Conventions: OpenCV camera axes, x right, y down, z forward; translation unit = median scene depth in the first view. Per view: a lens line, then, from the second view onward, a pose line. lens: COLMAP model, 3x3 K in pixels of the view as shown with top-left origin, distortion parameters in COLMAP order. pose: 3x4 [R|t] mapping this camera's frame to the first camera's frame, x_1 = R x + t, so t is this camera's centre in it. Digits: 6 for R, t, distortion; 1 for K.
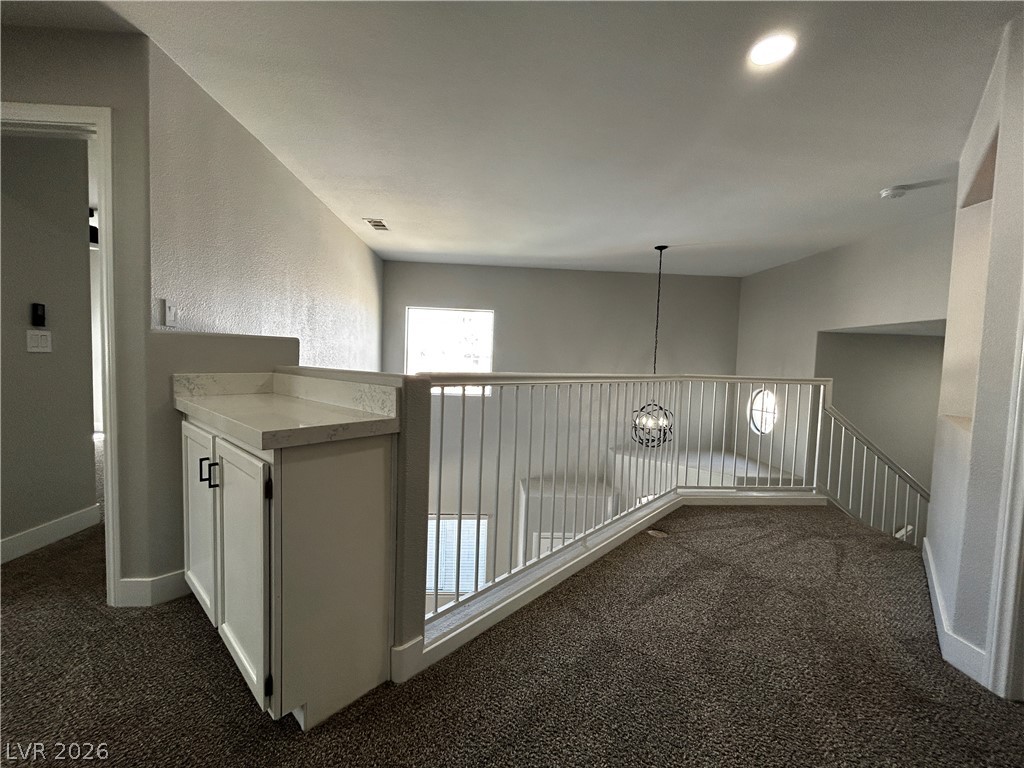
lens RADIAL K [[419.6, 0, 506.6], [0, 419.6, 383.5], [0, 0, 1]] dist [-0.001297, -0.000032]
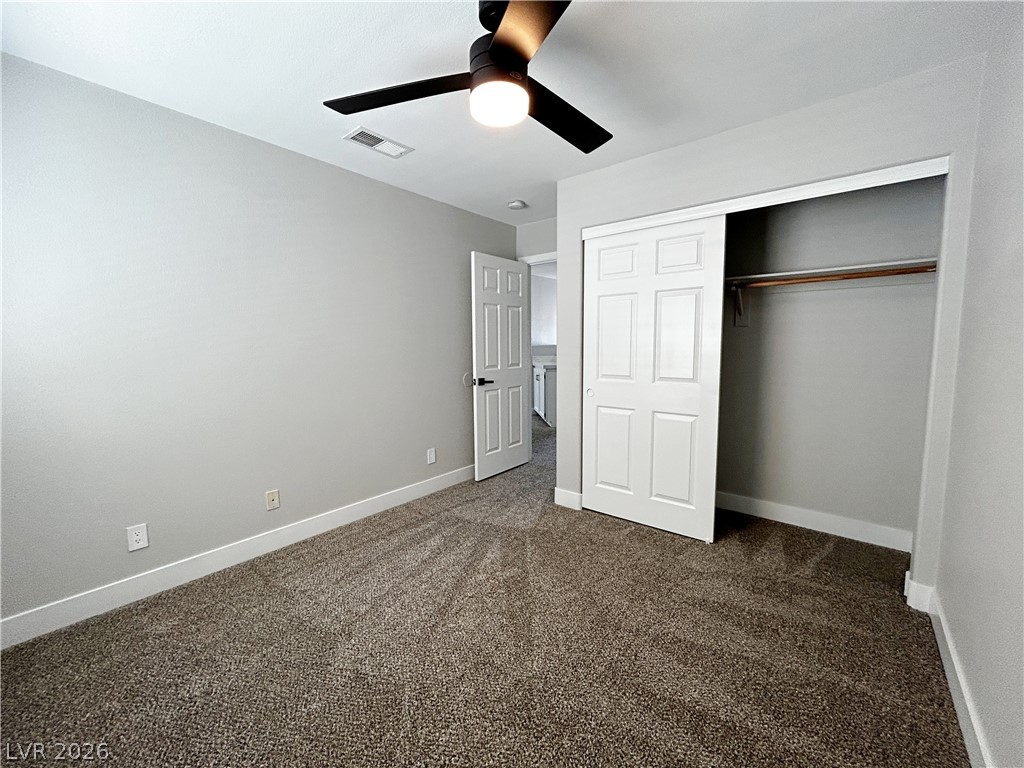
lens RADIAL K [[419.6, 0, 506.6], [0, 419.6, 383.5], [0, 0, 1]] dist [-0.001297, -0.000032]
pose [[0.733393, 0.030528, -0.679119, 2.197573], [-0.007464, 0.999293, 0.036861, 0.113116], [0.679763, -0.021964, 0.733102, -2.643767]]
